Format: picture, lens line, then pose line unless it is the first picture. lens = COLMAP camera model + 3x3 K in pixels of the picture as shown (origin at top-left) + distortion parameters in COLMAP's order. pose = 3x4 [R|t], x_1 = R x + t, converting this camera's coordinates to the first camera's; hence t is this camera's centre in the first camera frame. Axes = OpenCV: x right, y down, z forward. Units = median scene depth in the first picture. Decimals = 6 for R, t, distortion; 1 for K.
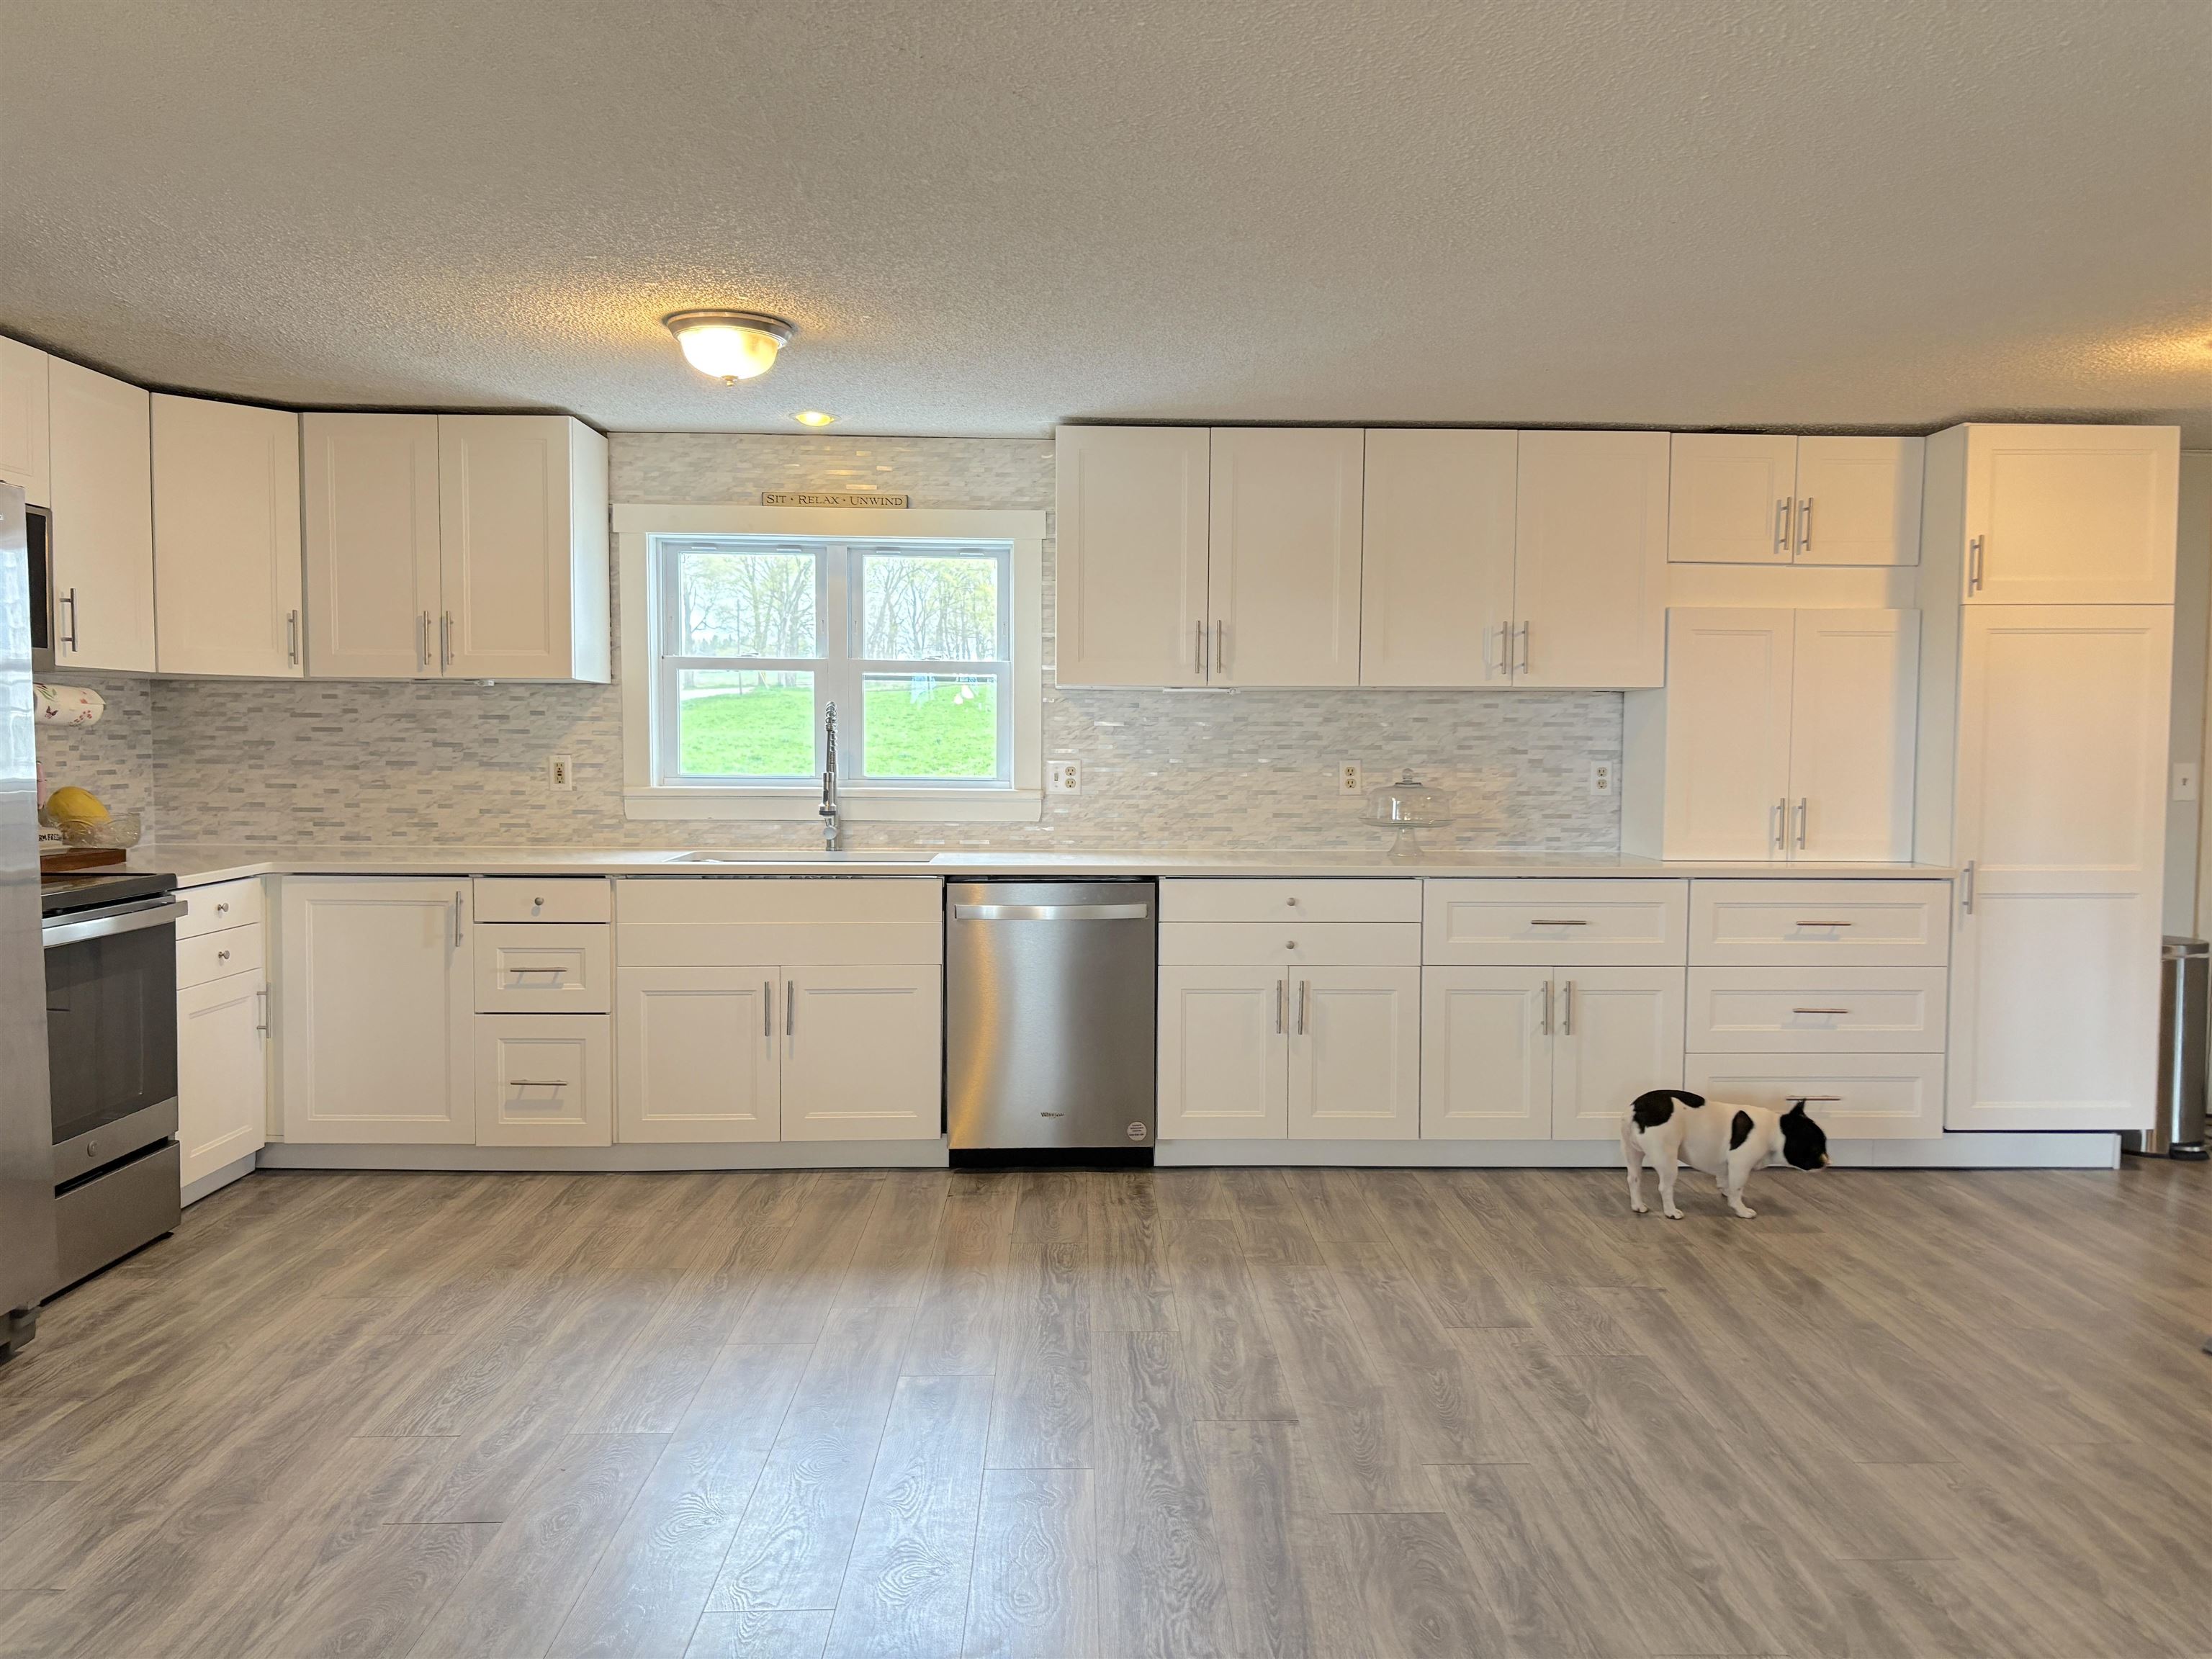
lens RADIAL K [[1683.6, 0, 1097.2], [0, 1683.6, 818.2], [0, 0, 1]] dist [0.040625, -0.059725]
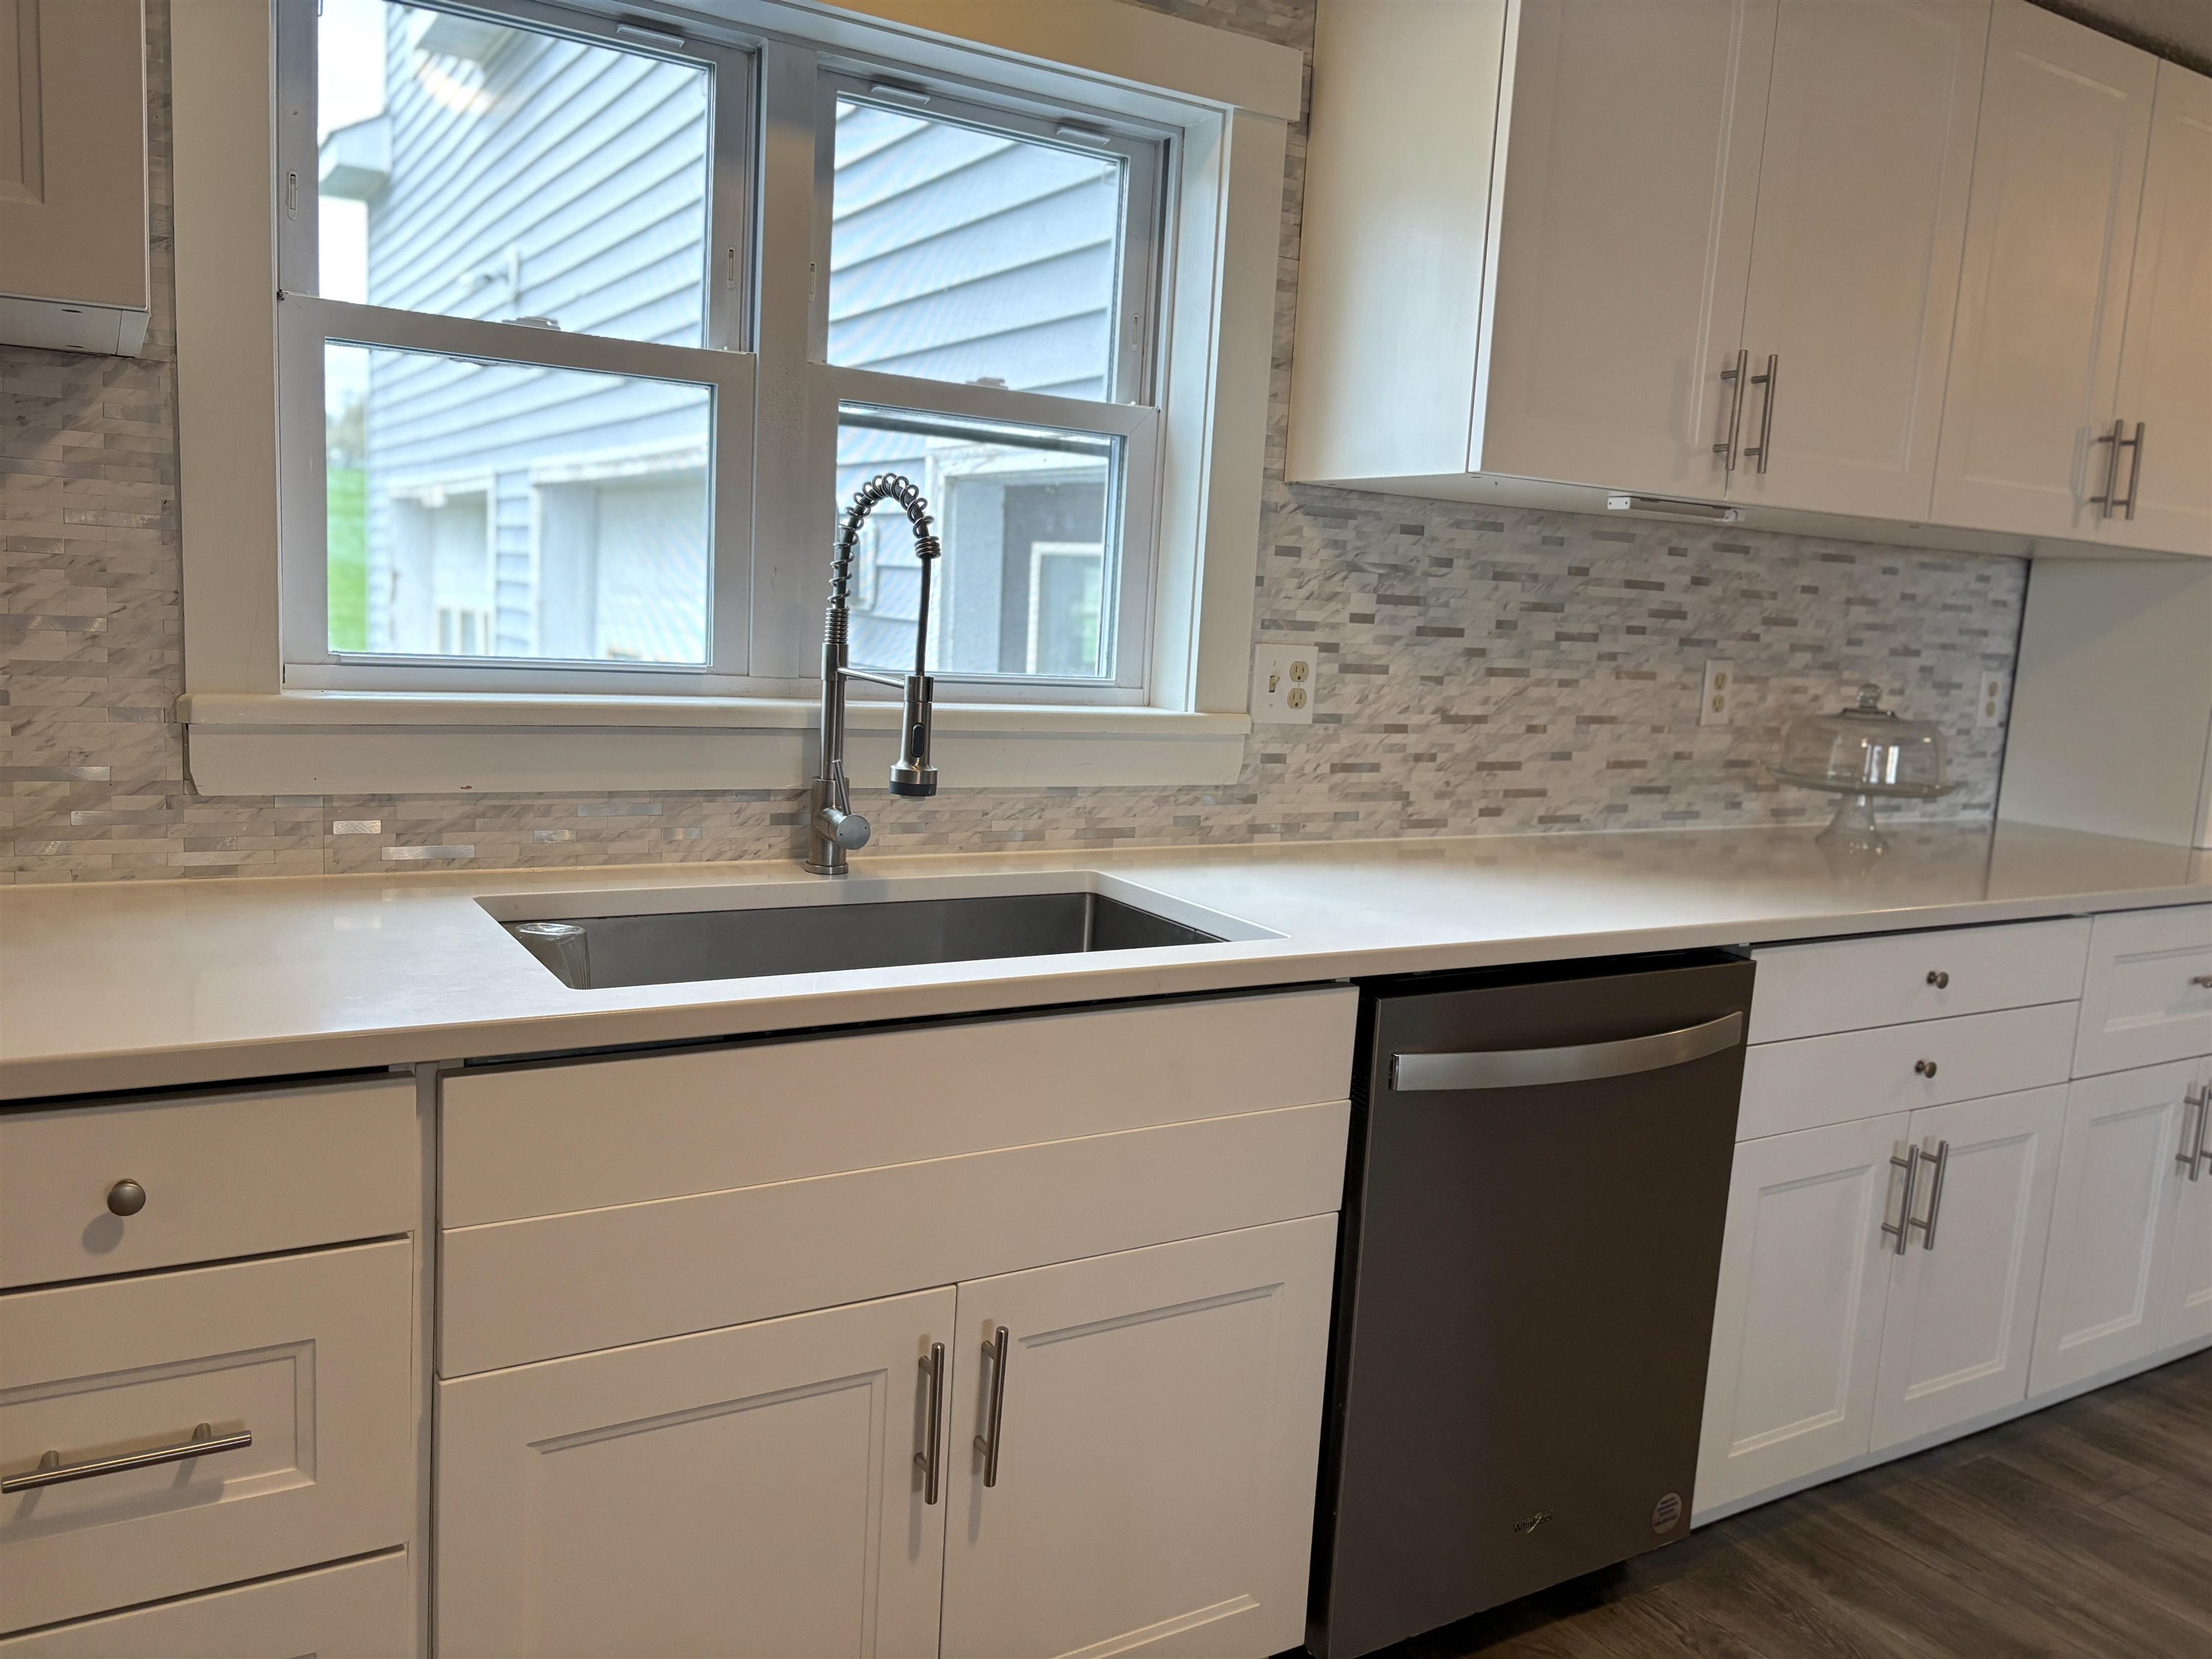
lens RADIAL K [[1683.6, 0, 1086.9], [0, 1683.6, 832.1], [0, 0, 1]] dist [0.040625, -0.059725]
pose [[0.869809, -0.026535, 0.492674, -0.290534], [-0.027921, 0.994305, 0.102847, -0.030194], [-0.492598, -0.103214, 0.864115, 0.637074]]
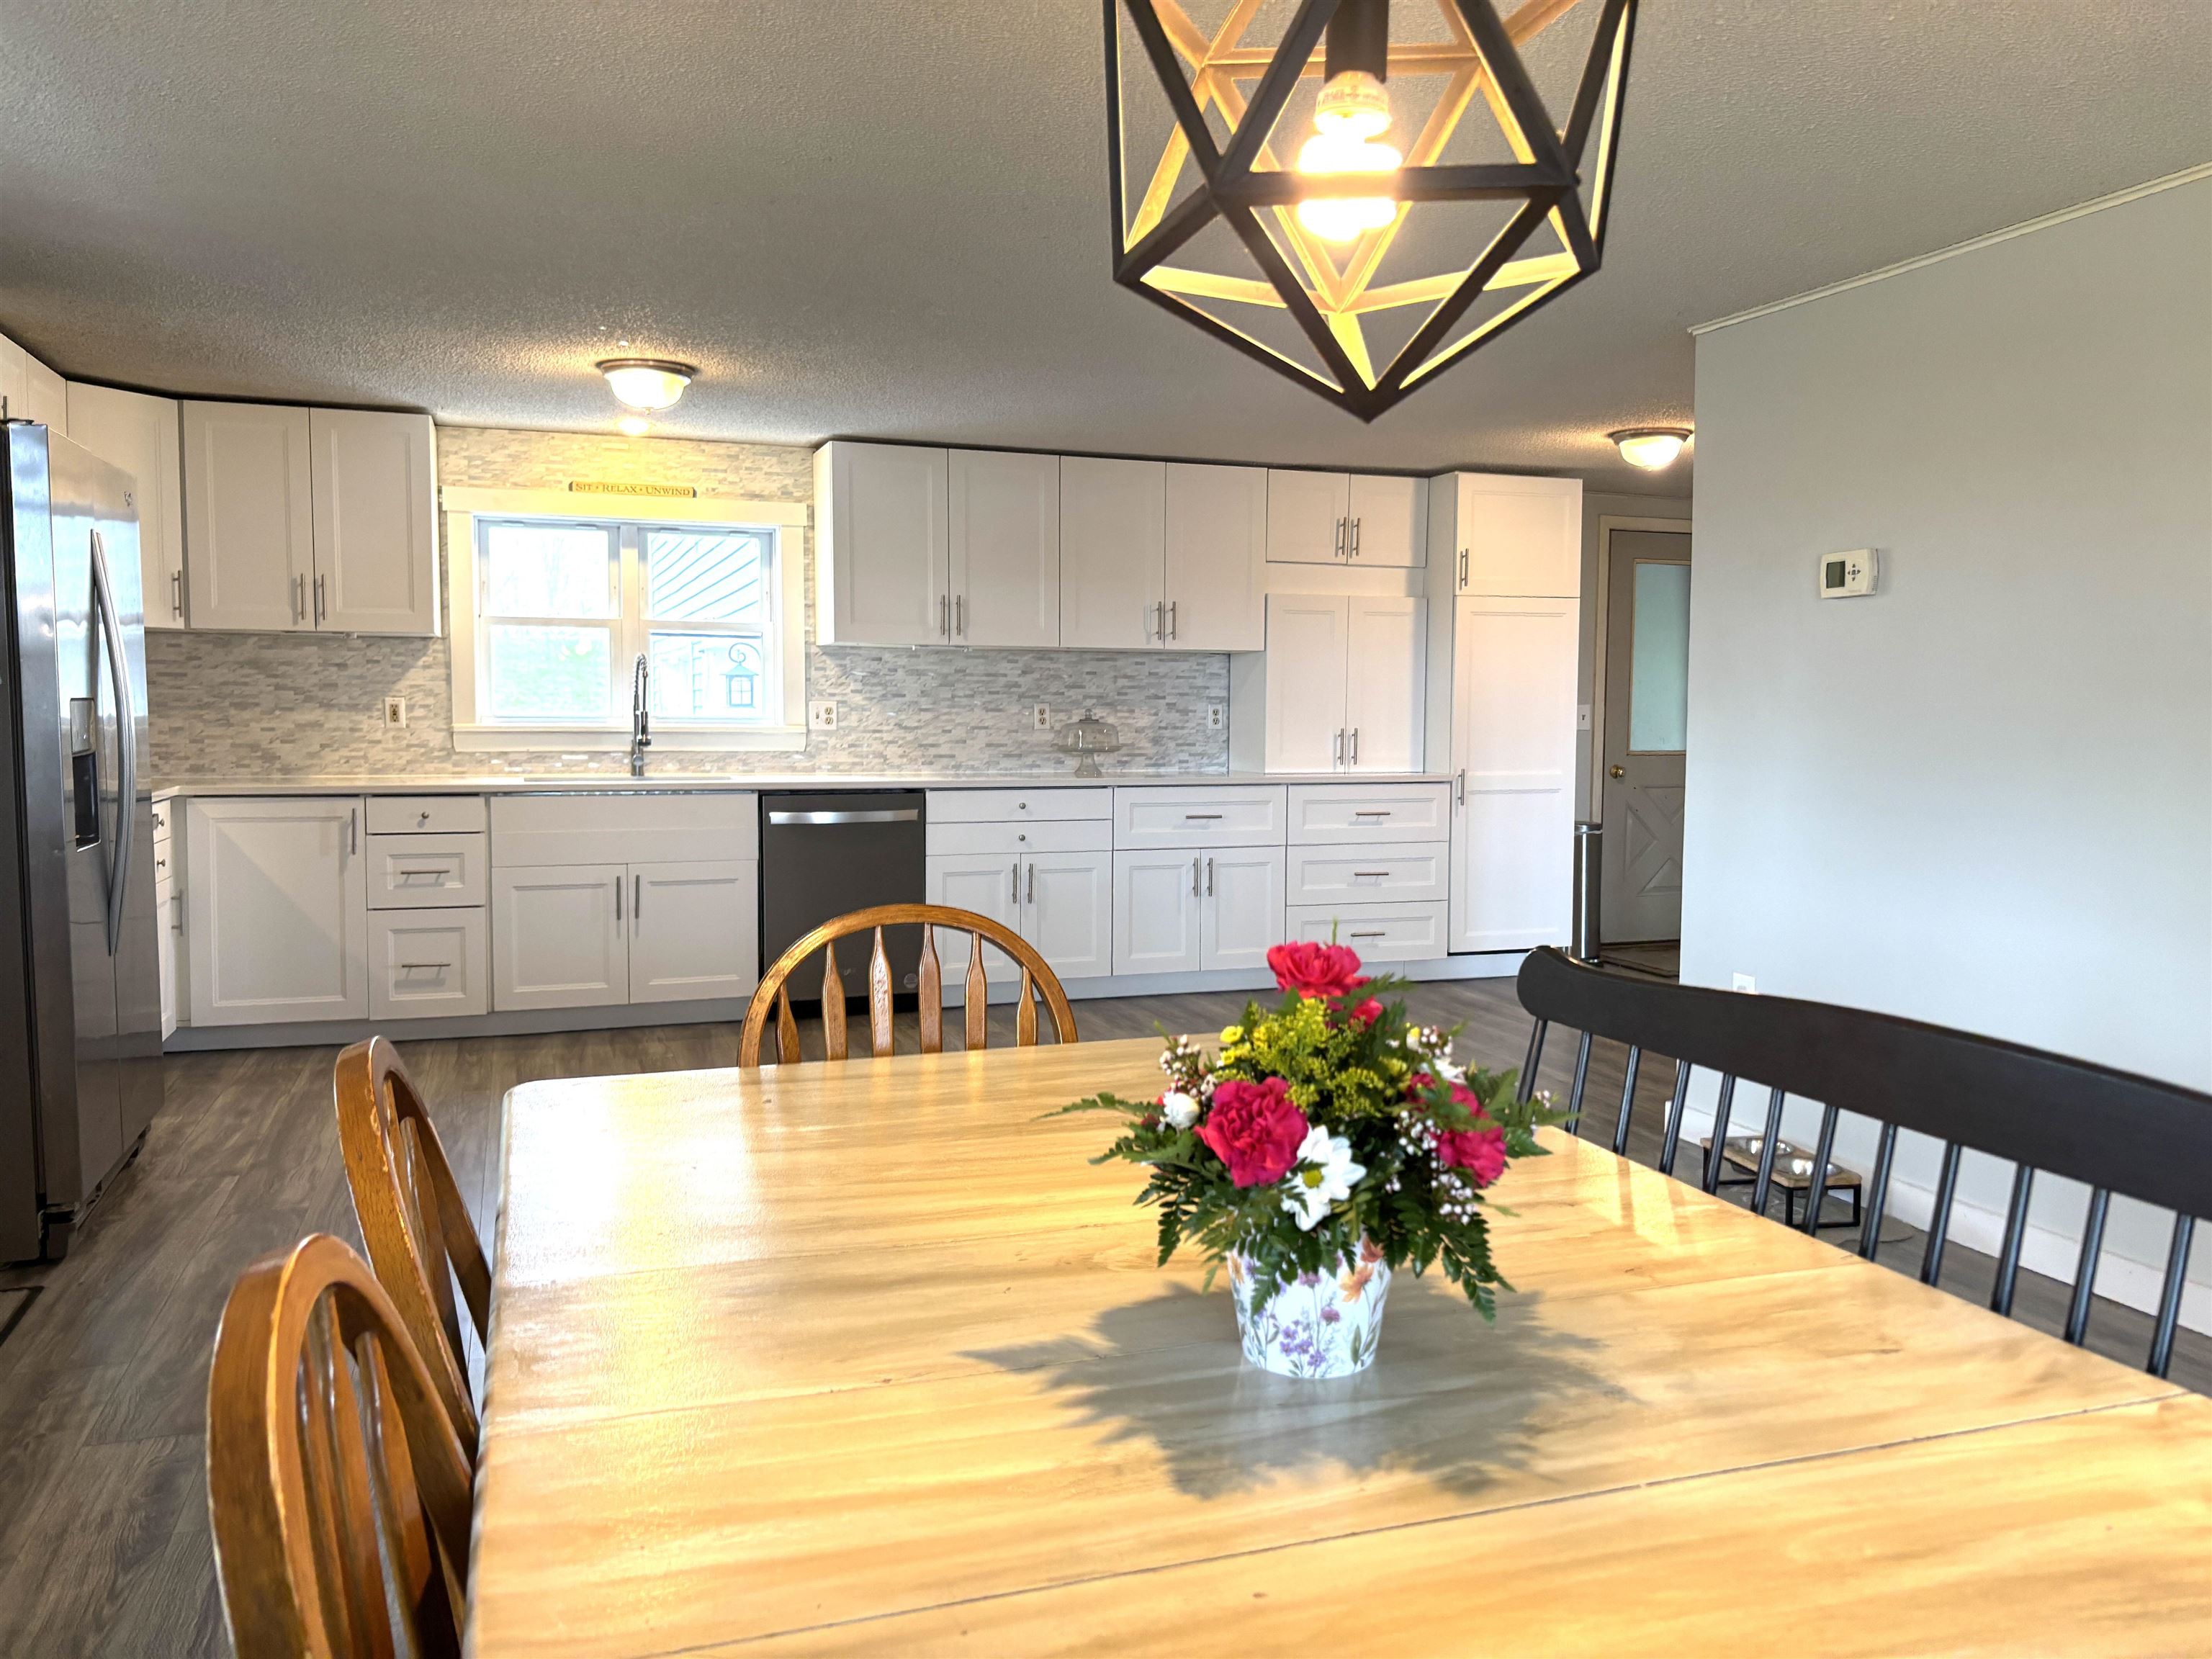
lens RADIAL K [[1683.6, 0, 1111.0], [0, 1683.6, 826.5], [0, 0, 1]] dist [0.040625, -0.059725]
pose [[0.951175, -0.021798, 0.307881, -0.207904], [0.013445, 0.999482, 0.029224, 0.024656], [-0.308359, -0.023657, 0.950976, -0.277661]]
